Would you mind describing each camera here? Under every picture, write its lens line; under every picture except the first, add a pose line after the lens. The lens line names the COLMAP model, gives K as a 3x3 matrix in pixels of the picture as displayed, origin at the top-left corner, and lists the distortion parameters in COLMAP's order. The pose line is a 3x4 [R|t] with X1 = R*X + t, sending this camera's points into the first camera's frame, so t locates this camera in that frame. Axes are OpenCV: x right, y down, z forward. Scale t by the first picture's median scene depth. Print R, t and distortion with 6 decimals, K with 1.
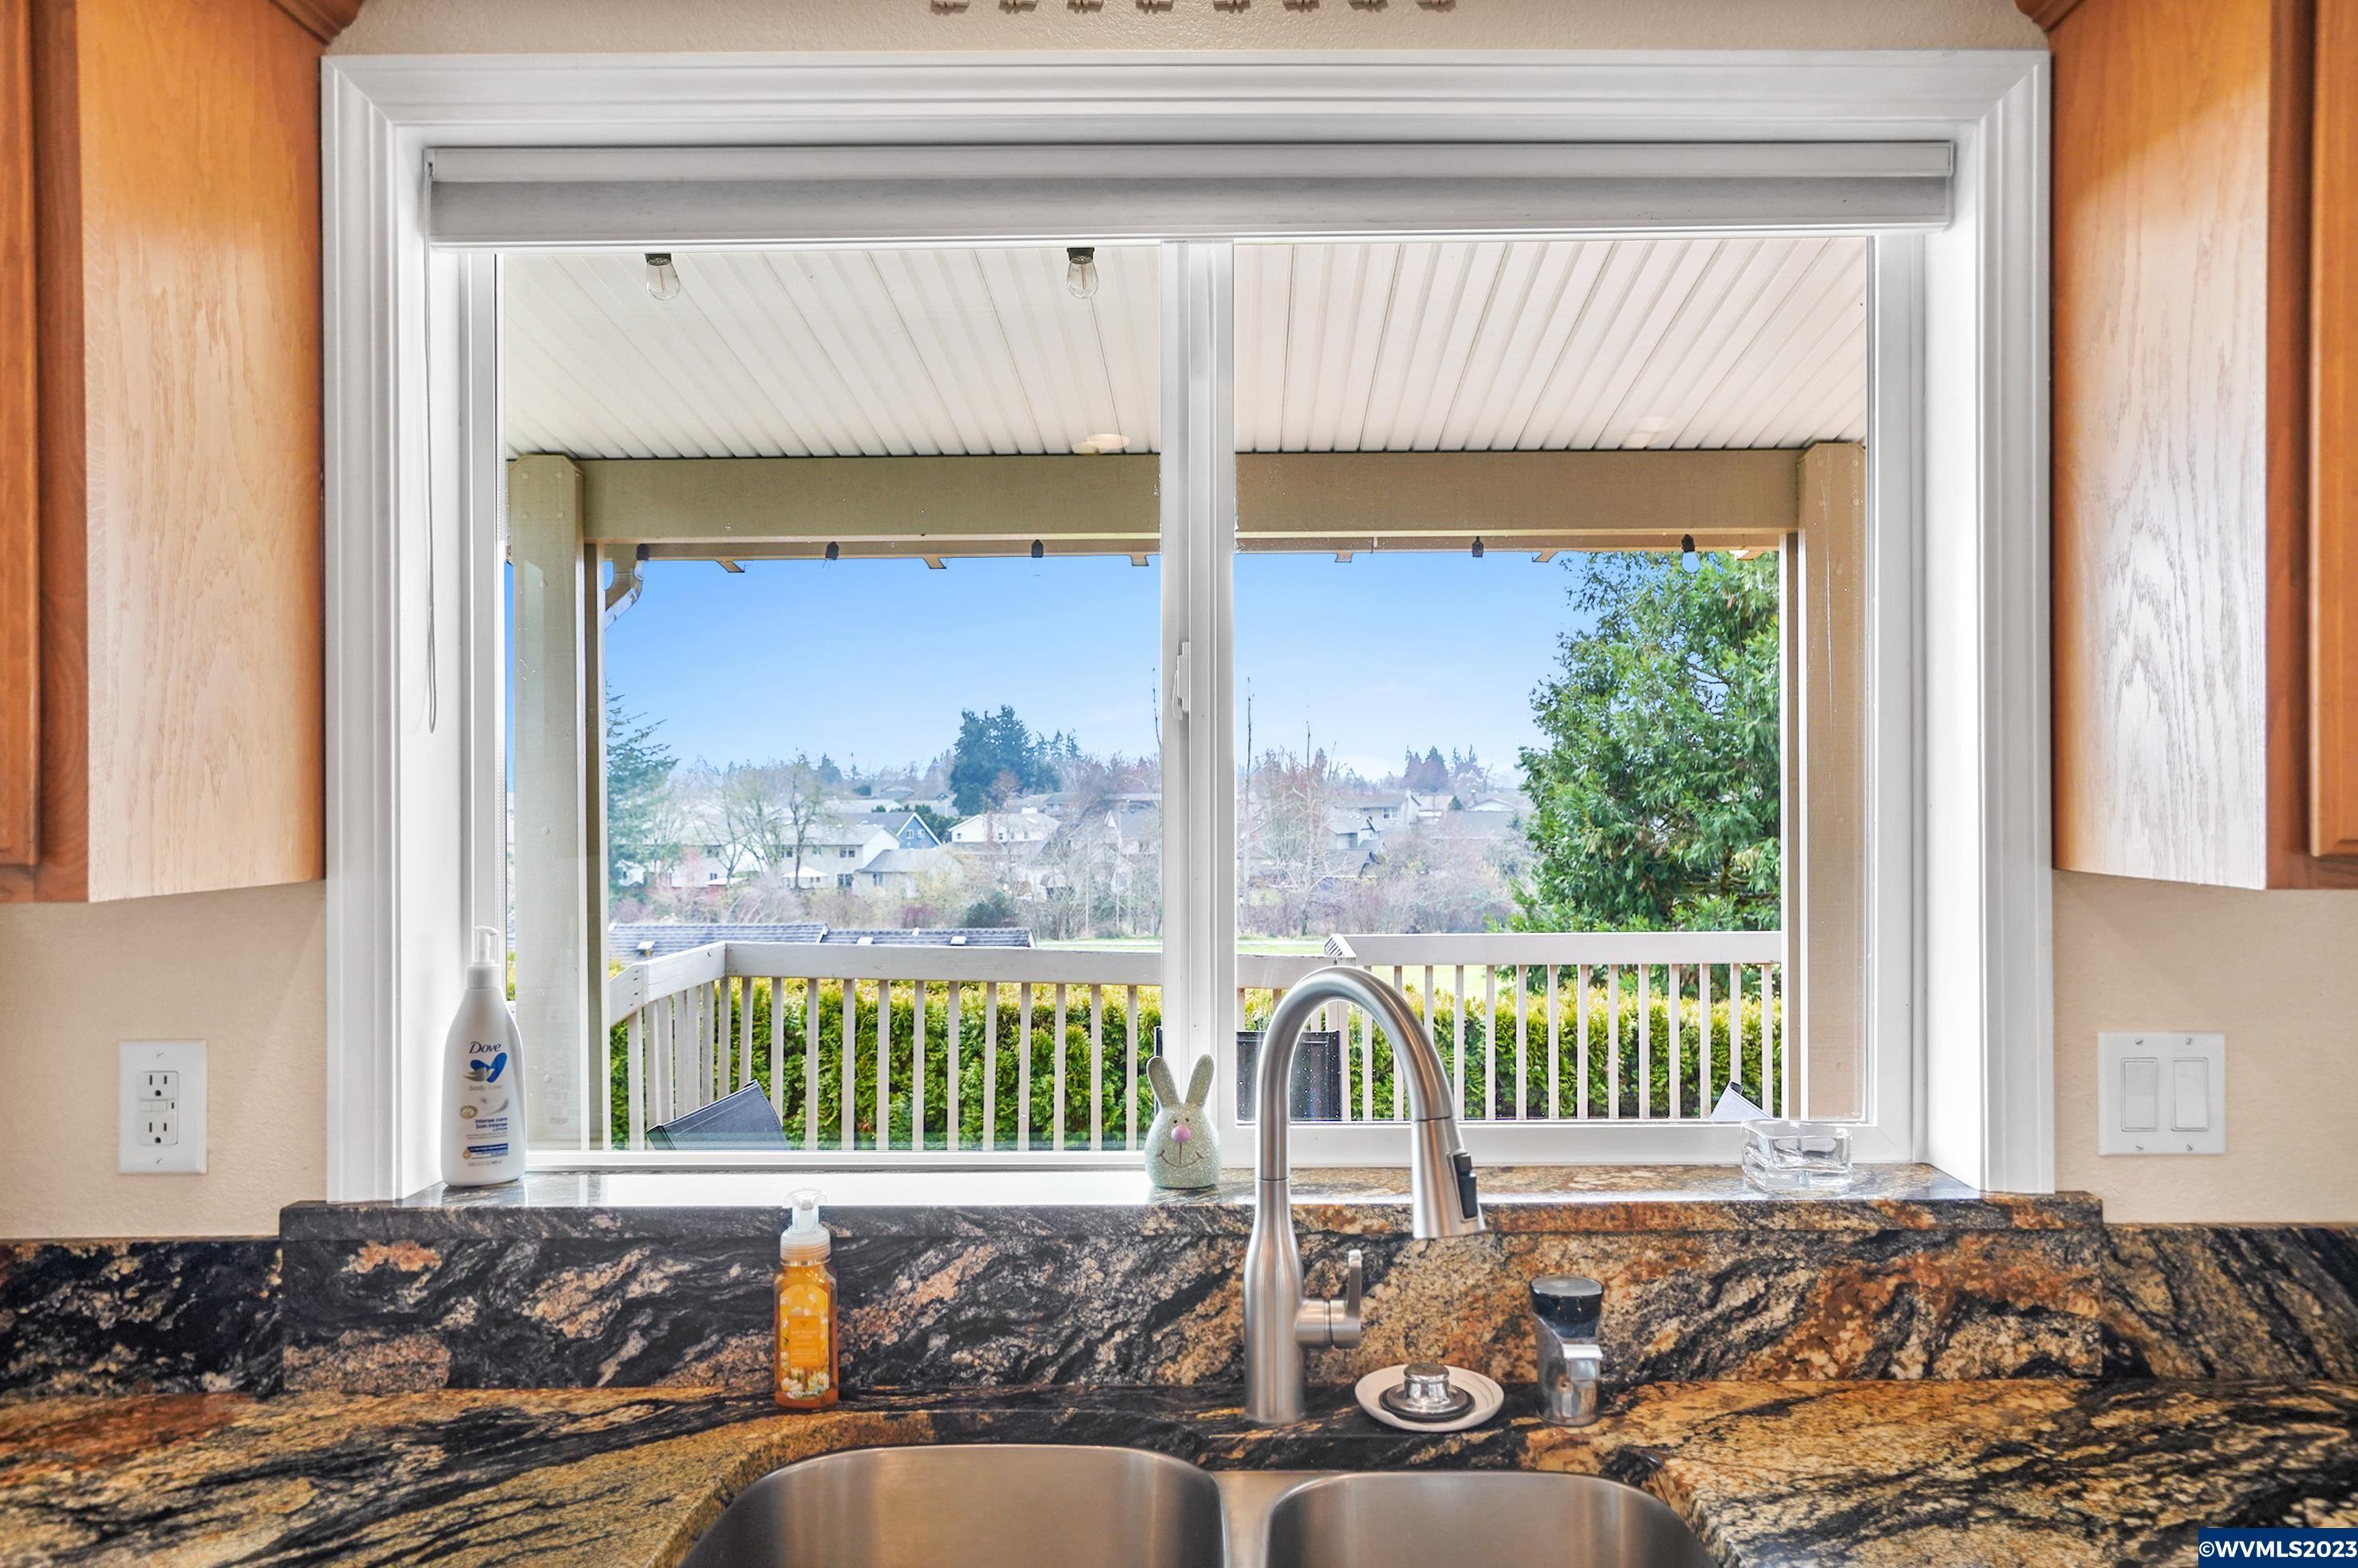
lens RADIAL K [[1528.2, 0, 1212.8], [0, 1528.2, 810.6], [0, 0, 1]] dist [-0.015984, 0.043924]
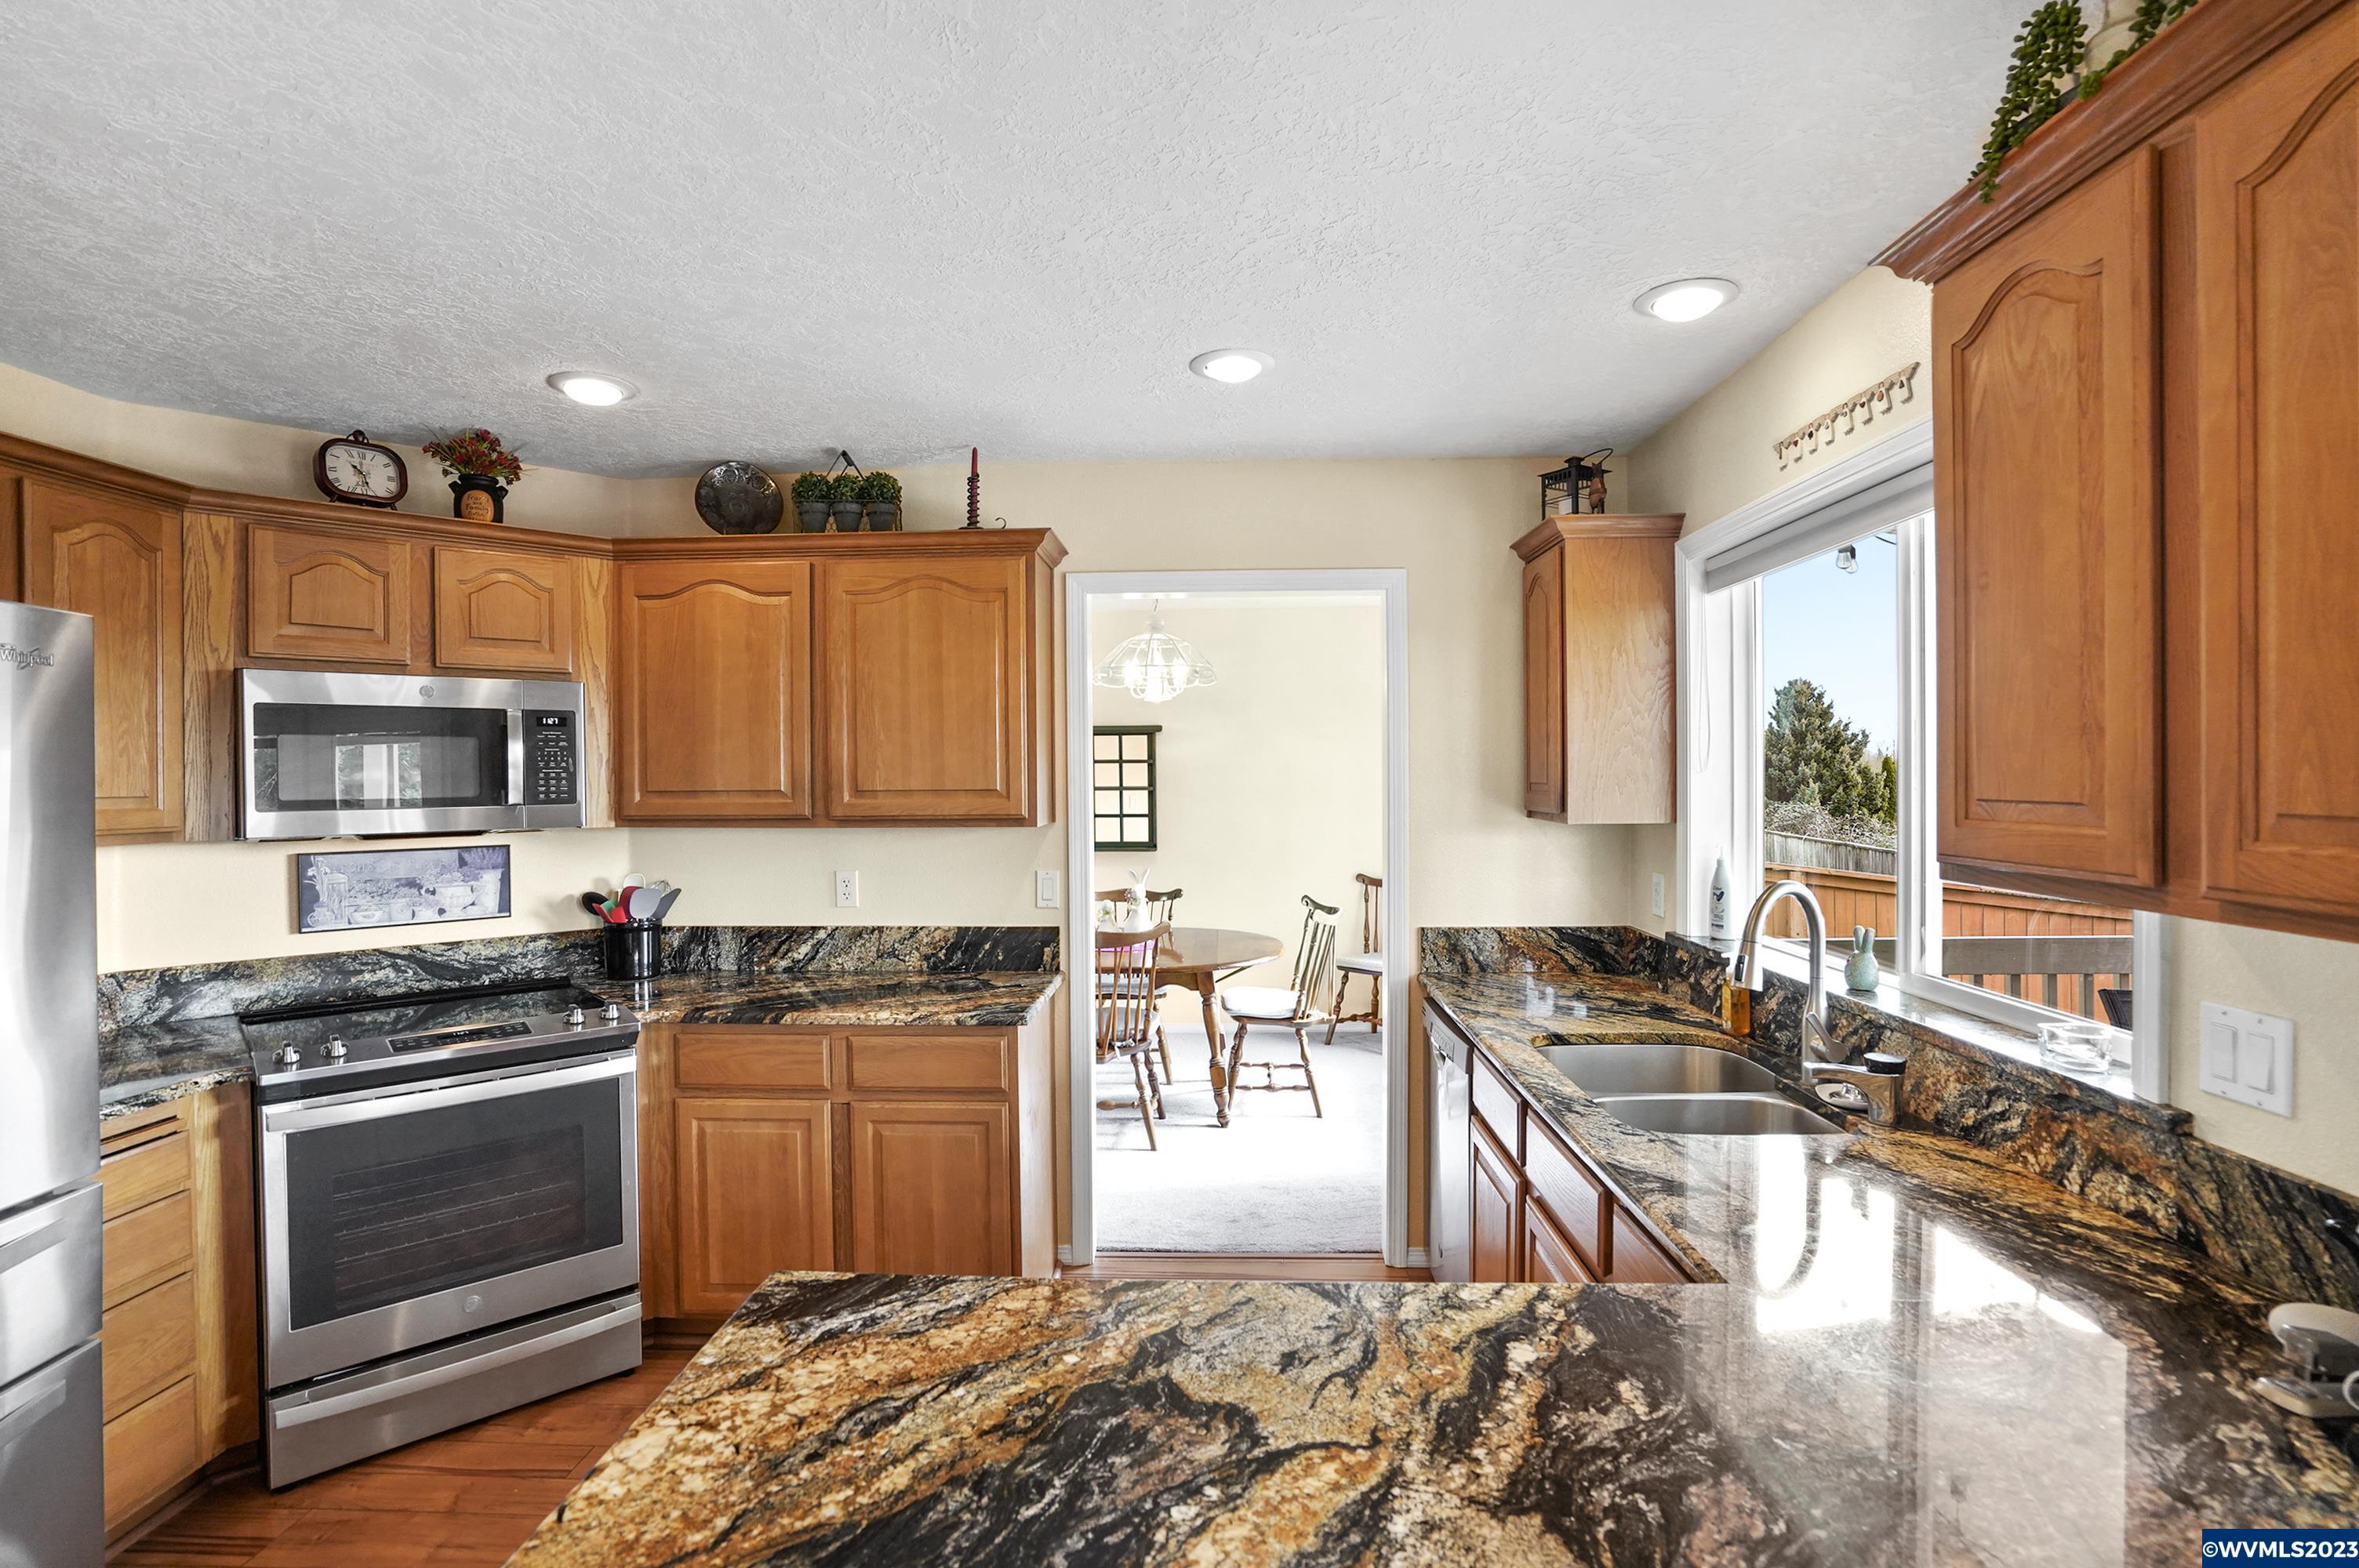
lens RADIAL K [[1144.9, 0, 1196.6], [0, 1144.9, 772.1], [0, 0, 1]] dist [-0.056046, 0.024752]
pose [[-0.020881, 0.006637, -0.999760, 1.612506], [-0.002955, 0.999973, 0.006700, -0.063916], [0.999778, 0.003094, -0.020861, 0.123388]]
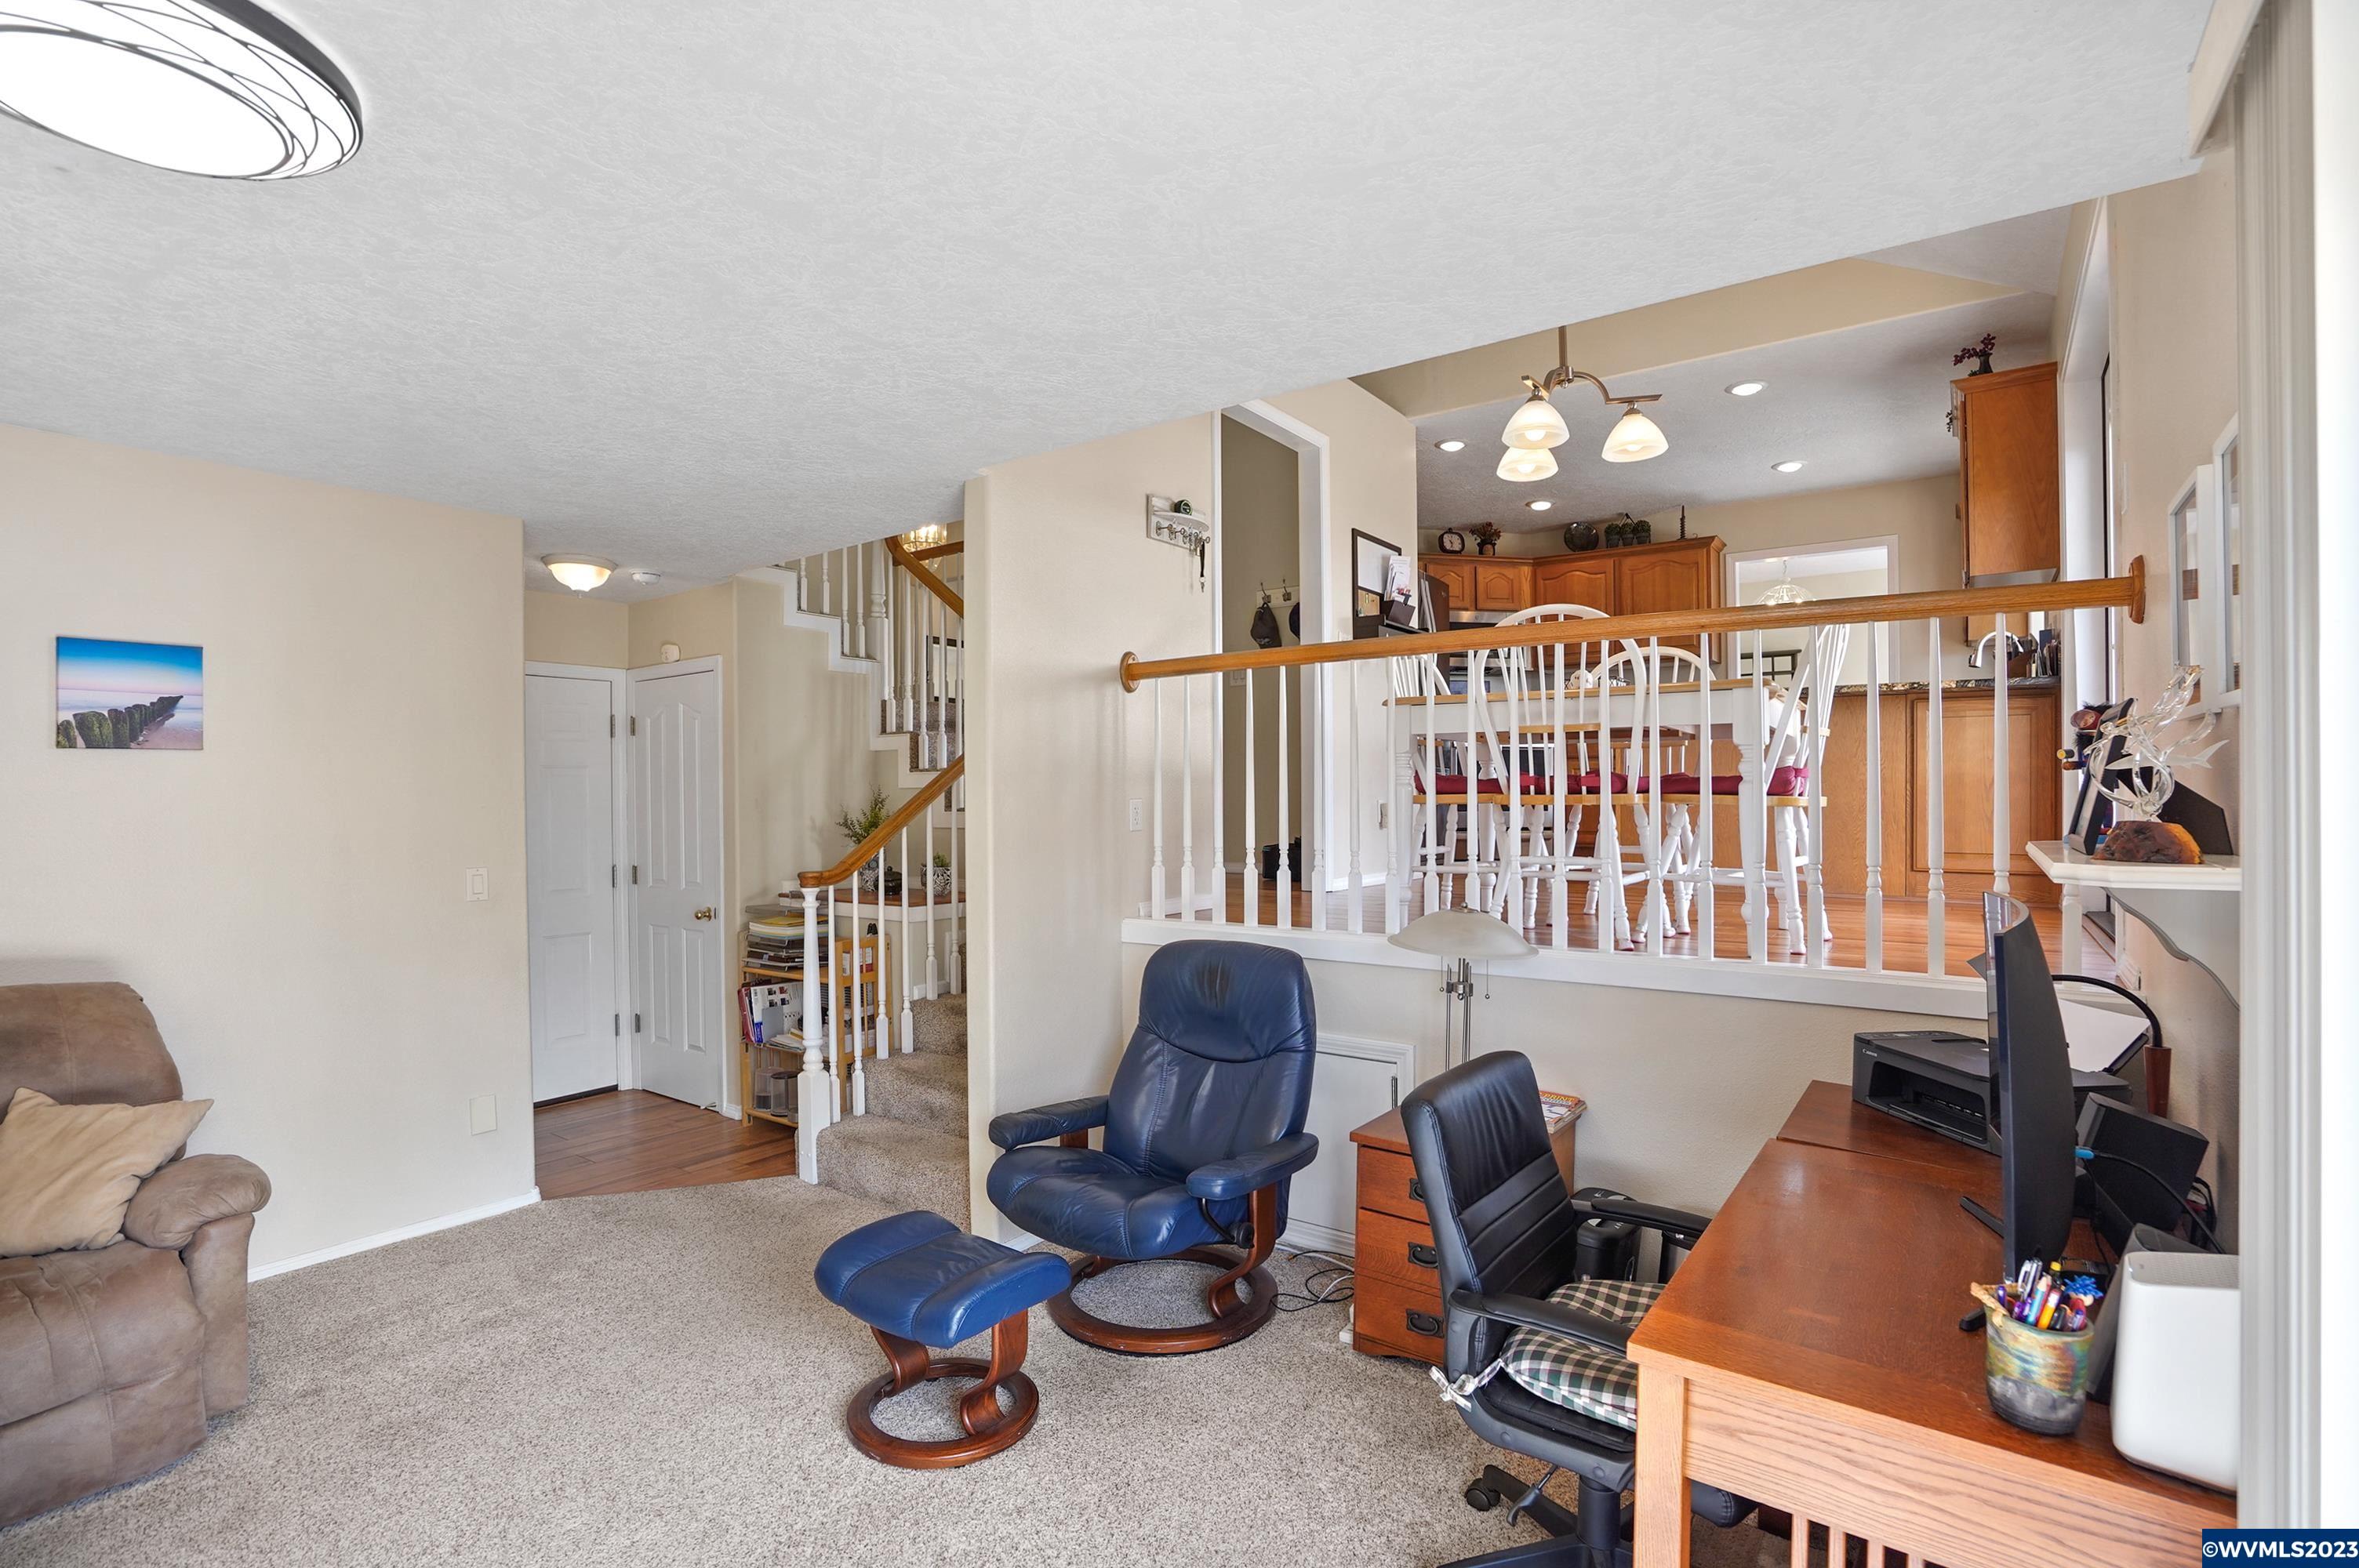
lens RADIAL K [[1144.9, 0, 1196.6], [0, 1144.9, 772.1], [0, 0, 1]] dist [-0.056046, 0.024752]
pose [[-0.563604, -0.009326, -0.825993, 5.029214], [0.000032, 0.999936, -0.011311, 0.626233], [0.826045, -0.006401, -0.563568, 0.736943]]
